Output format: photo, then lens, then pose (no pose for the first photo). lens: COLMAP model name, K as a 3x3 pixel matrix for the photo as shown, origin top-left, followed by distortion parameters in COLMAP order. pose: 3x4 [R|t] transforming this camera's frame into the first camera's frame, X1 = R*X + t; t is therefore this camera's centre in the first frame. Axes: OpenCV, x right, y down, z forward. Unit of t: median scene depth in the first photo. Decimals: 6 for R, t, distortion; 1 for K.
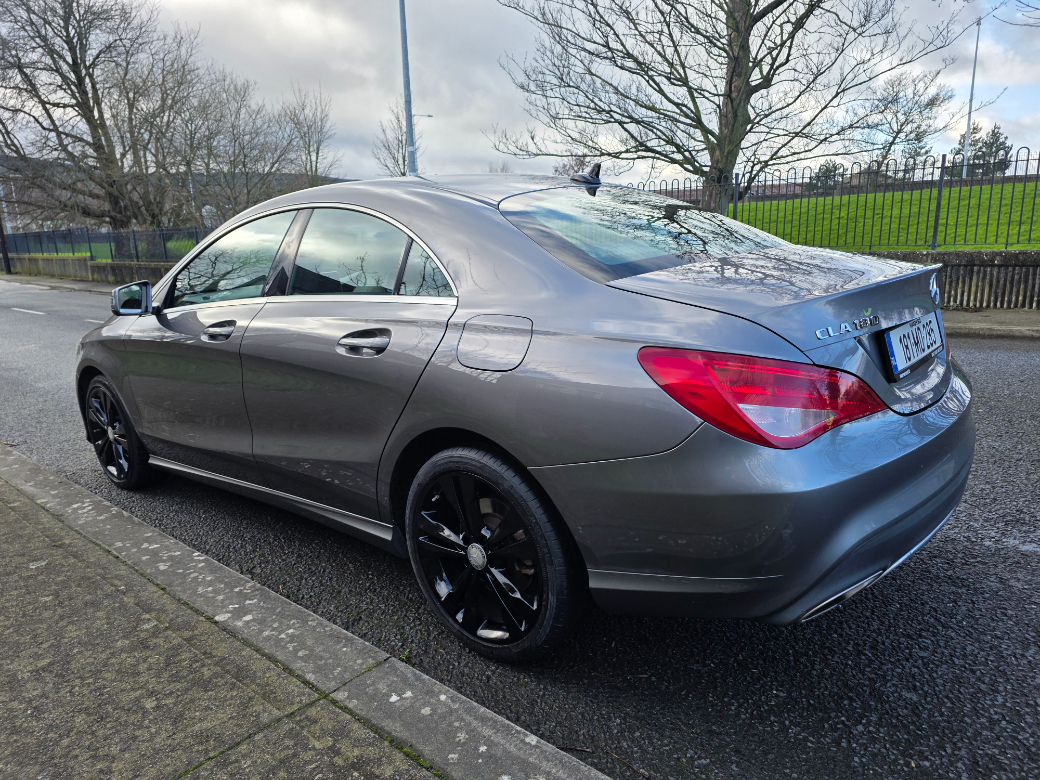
lens RADIAL K [[691.2, 0, 516.0], [0, 691.2, 395.4], [0, 0, 1]] dist [0.002806, 0.003399]
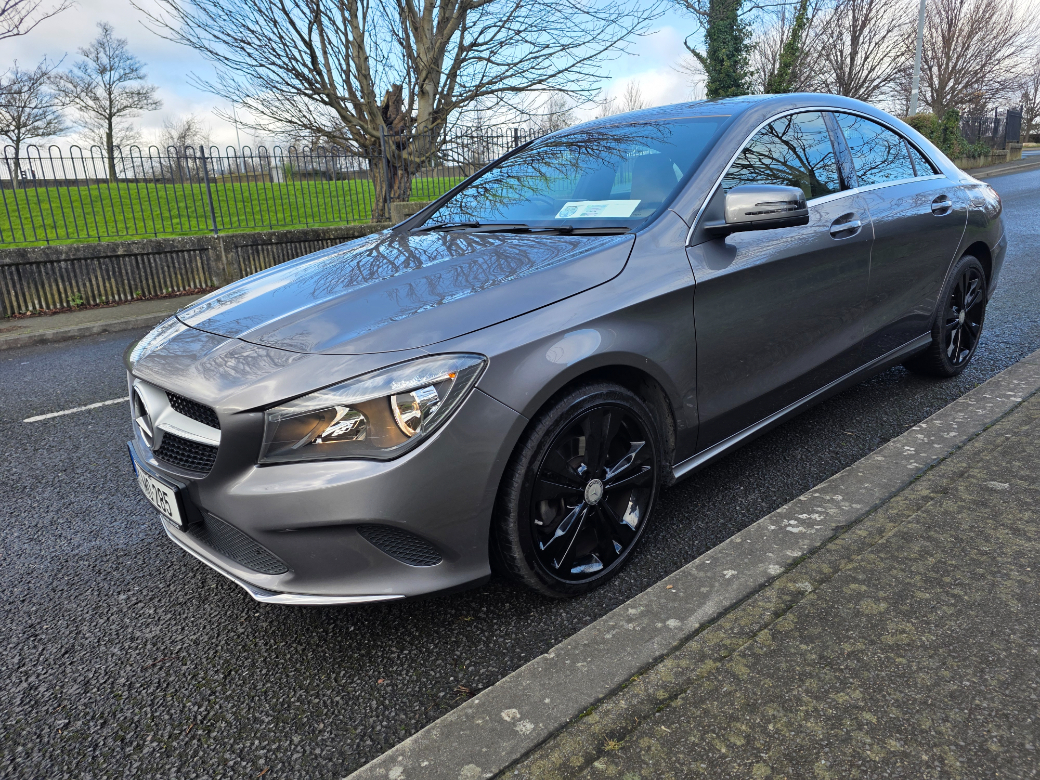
lens RADIAL K [[691.2, 0, 515.4], [0, 691.2, 386.3], [0, 0, 1]] dist [0.002806, 0.003399]
pose [[0.164724, -0.229019, 0.959383, -1.291435], [0.266183, 0.946903, 0.180337, -0.157079], [-0.949744, 0.225665, 0.216939, 1.096685]]
